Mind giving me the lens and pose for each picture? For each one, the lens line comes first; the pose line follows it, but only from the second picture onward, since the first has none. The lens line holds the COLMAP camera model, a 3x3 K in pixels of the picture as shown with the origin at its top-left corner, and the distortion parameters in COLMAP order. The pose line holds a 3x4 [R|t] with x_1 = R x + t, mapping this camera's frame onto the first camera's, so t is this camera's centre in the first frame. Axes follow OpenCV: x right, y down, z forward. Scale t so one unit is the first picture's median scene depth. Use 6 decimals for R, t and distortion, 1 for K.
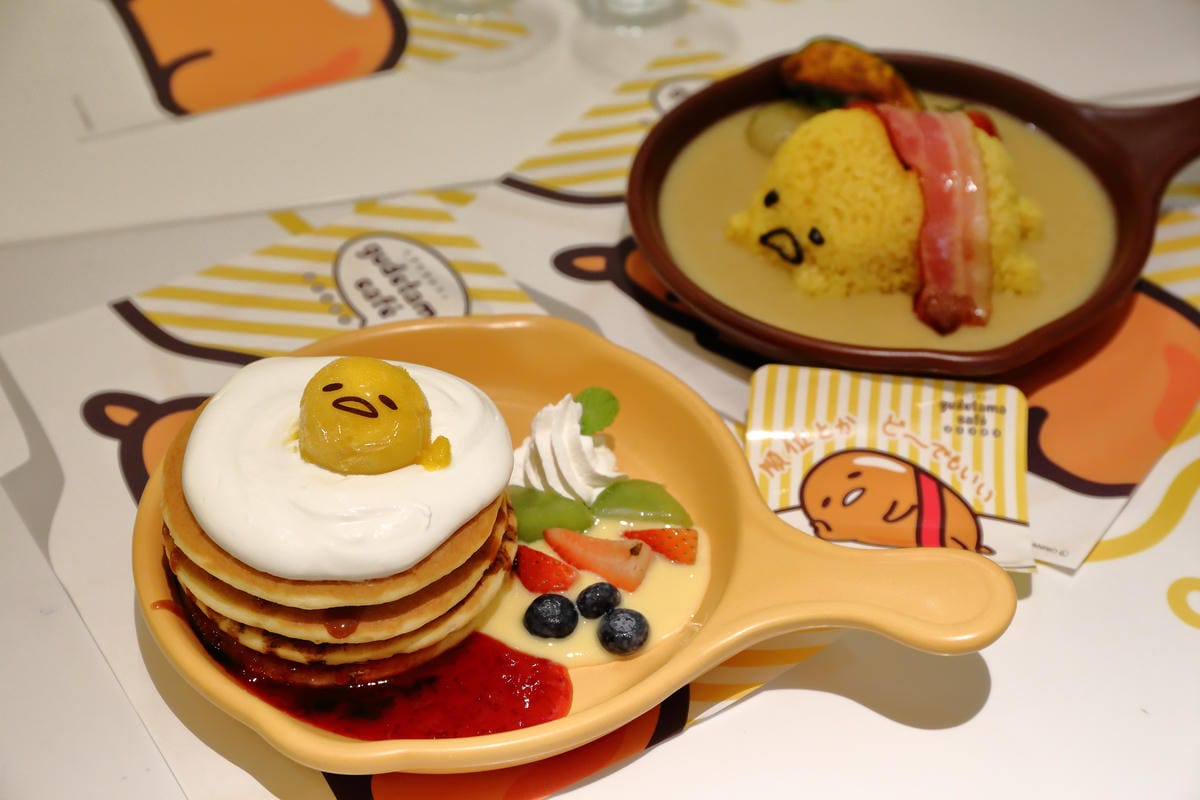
lens RADIAL K [[2207.6, 0, 600.0], [0, 2207.6, 400.0], [0, 0, 1]] dist [0.034978, 0.019168]
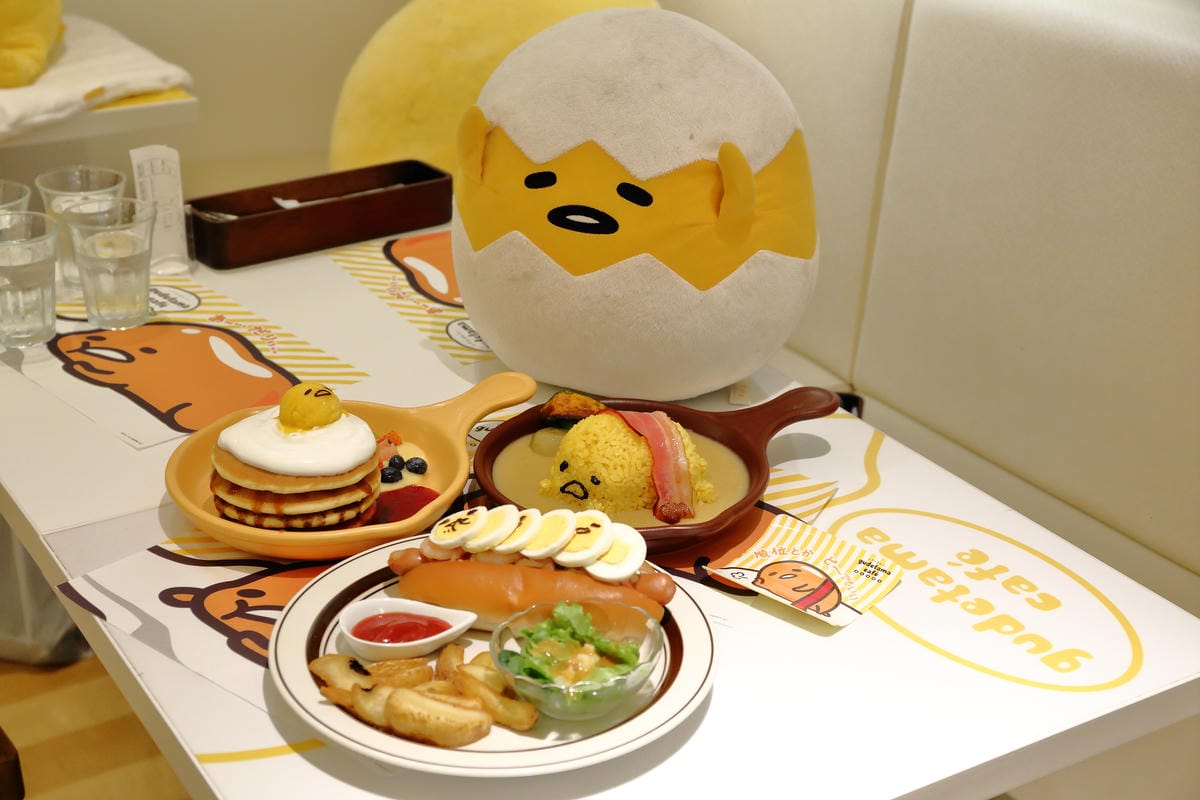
lens RADIAL K [[1987.3, 0, 600.0], [0, 1987.3, 400.0], [0, 0, 1]] dist [0.002626, -0.000064]
pose [[0.961166, -0.084577, 0.262693, -0.312558], [0.152898, 0.955635, -0.251760, 0.267002], [-0.229745, 0.282148, 0.931456, -0.512384]]
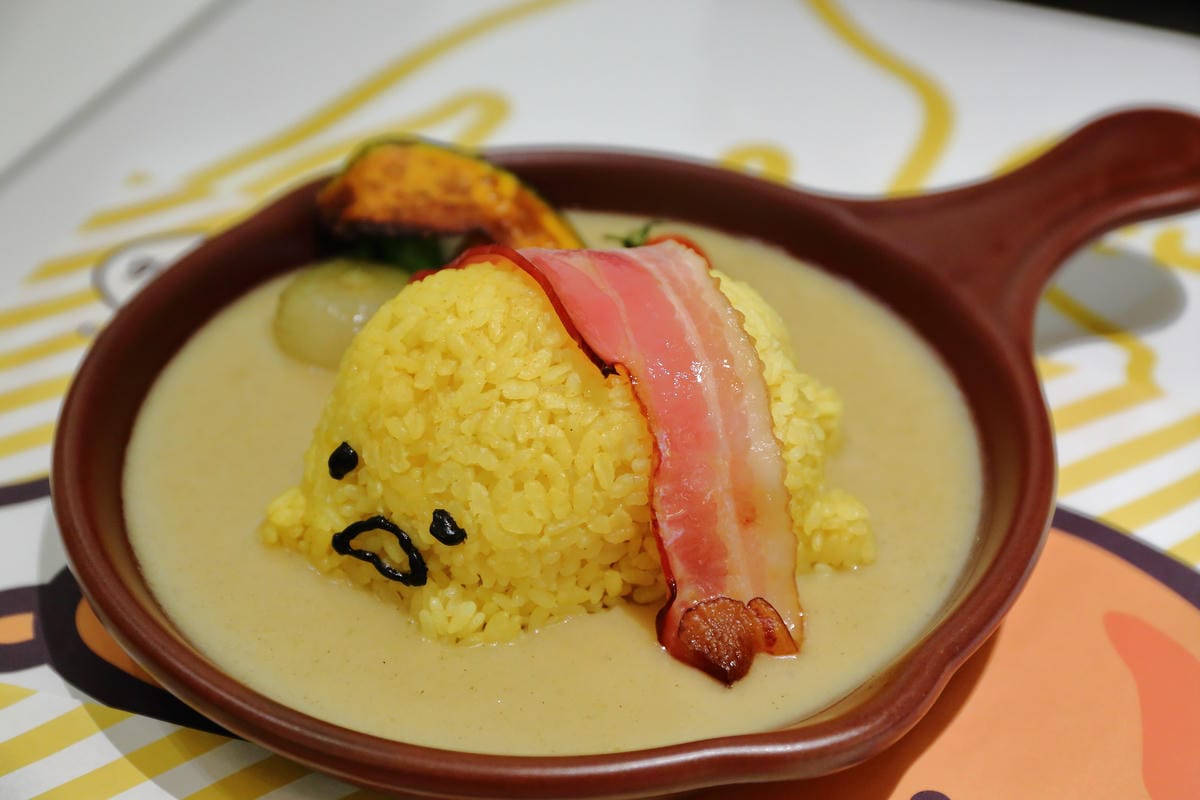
lens RADIAL K [[2010.0, 0, 600.0], [0, 2010.0, 400.0], [0, 0, 1]] dist [0.172511, 0.037773]
pose [[0.965729, -0.150979, 0.211124, 0.039603], [0.160572, 0.986599, -0.028957, -0.083127], [-0.203923, 0.061865, 0.977030, 0.545070]]
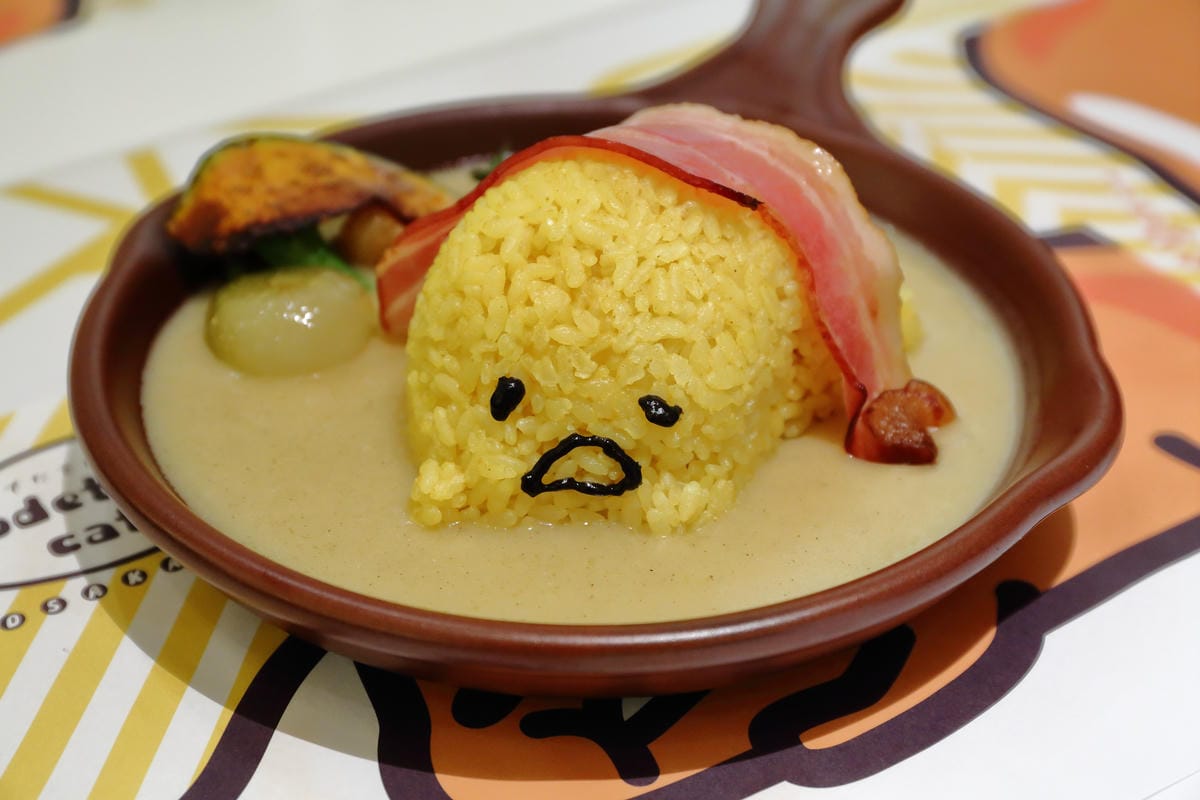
lens RADIAL K [[1887.8, 0, 600.0], [0, 1887.8, 400.0], [0, 0, 1]] dist [0.007169, 0.008959]
pose [[0.626080, -0.423246, 0.654894, -0.172127], [0.503793, 0.860600, 0.074563, -0.111693], [-0.595160, 0.283249, 0.752033, 0.698195]]
